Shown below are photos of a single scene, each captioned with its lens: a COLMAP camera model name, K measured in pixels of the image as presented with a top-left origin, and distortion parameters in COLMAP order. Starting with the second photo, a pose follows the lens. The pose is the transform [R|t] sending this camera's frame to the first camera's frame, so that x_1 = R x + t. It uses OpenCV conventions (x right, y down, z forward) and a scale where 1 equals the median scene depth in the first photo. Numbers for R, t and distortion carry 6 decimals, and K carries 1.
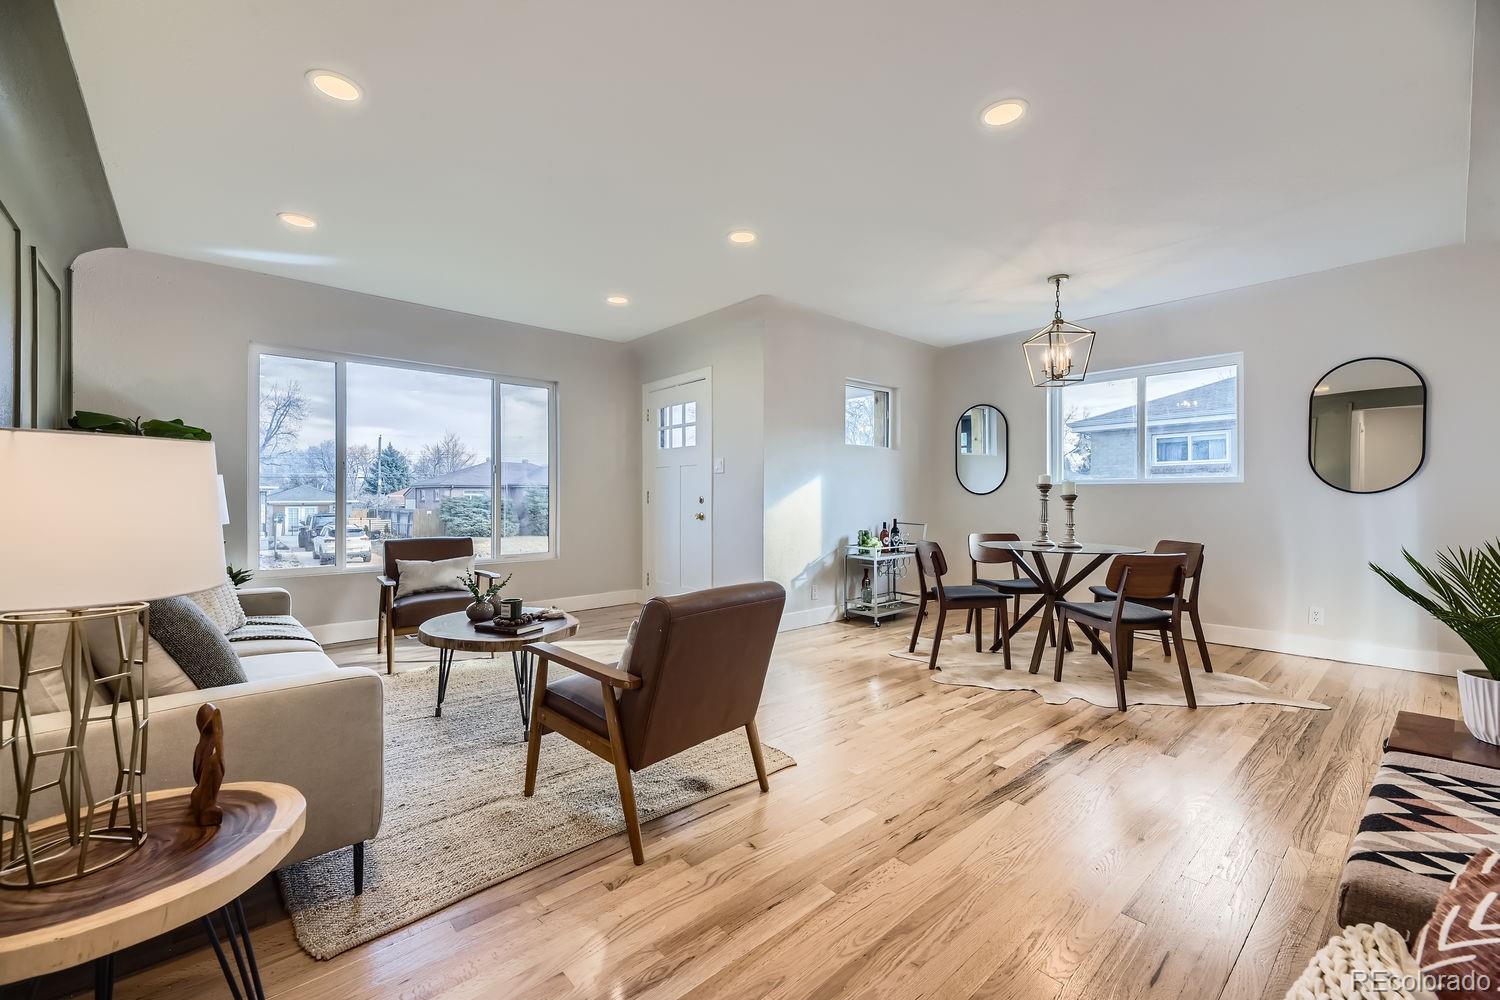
lens RADIAL K [[607.8, 0, 744.8], [0, 607.8, 496.4], [0, 0, 1]] dist [0.010646, -0.001635]
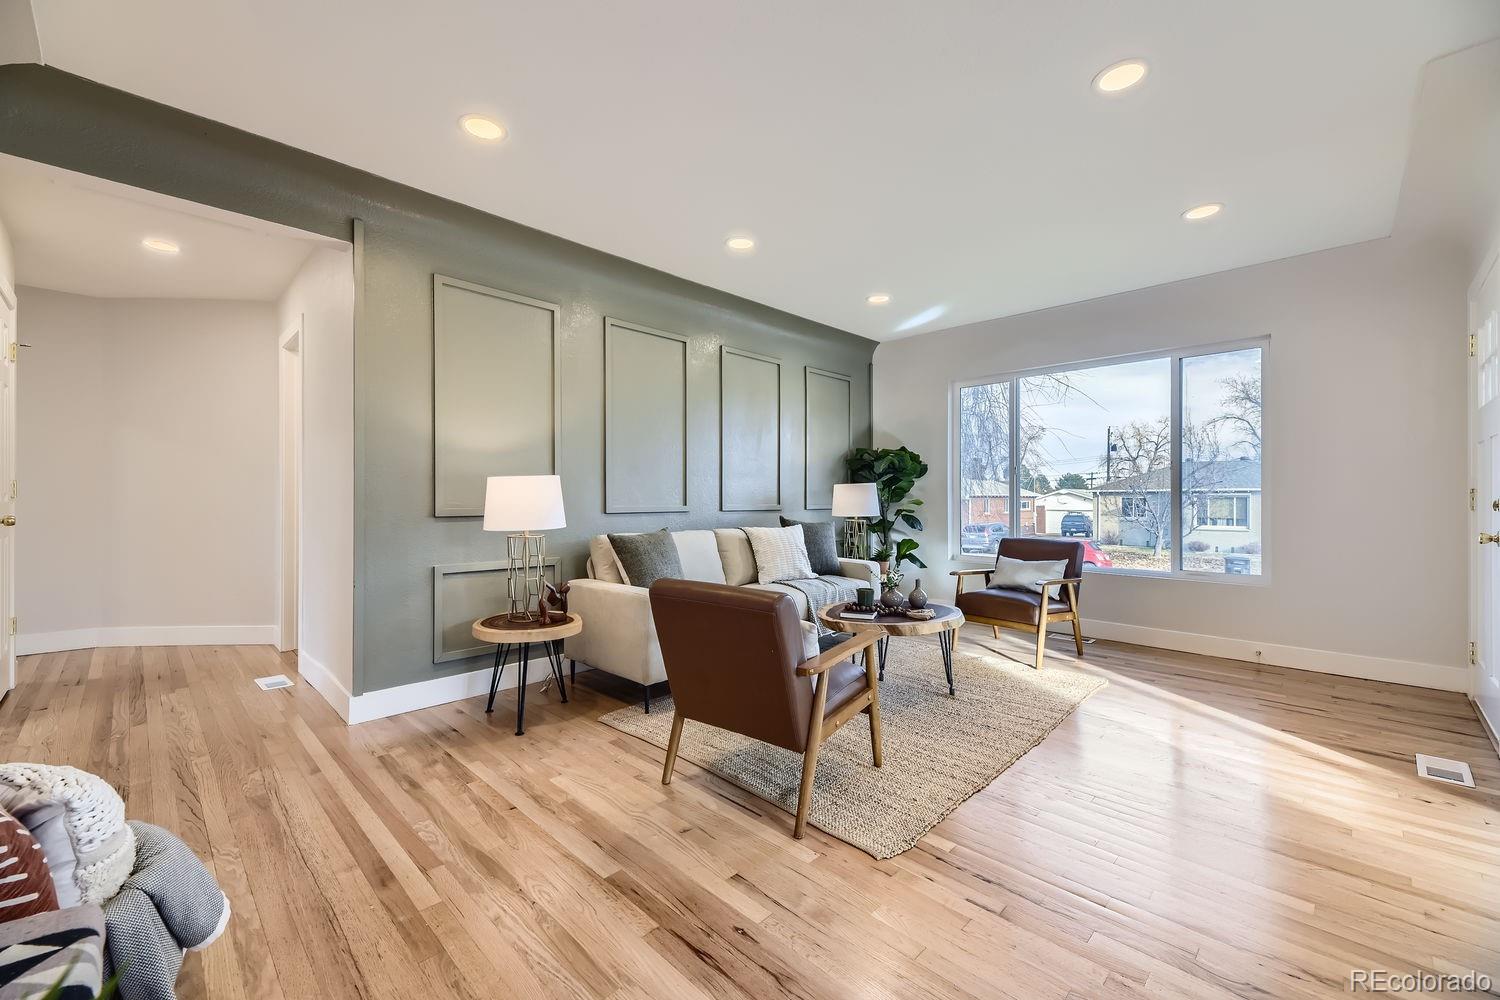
lens RADIAL K [[607.8, 0, 745.0], [0, 607.8, 500.8], [0, 0, 1]] dist [0.010646, -0.001635]
pose [[0.068222, 0.002209, -0.997668, 0.633759], [0.000670, 0.999997, 0.002260, 0.003523], [0.997670, -0.000823, 0.068220, 0.617202]]
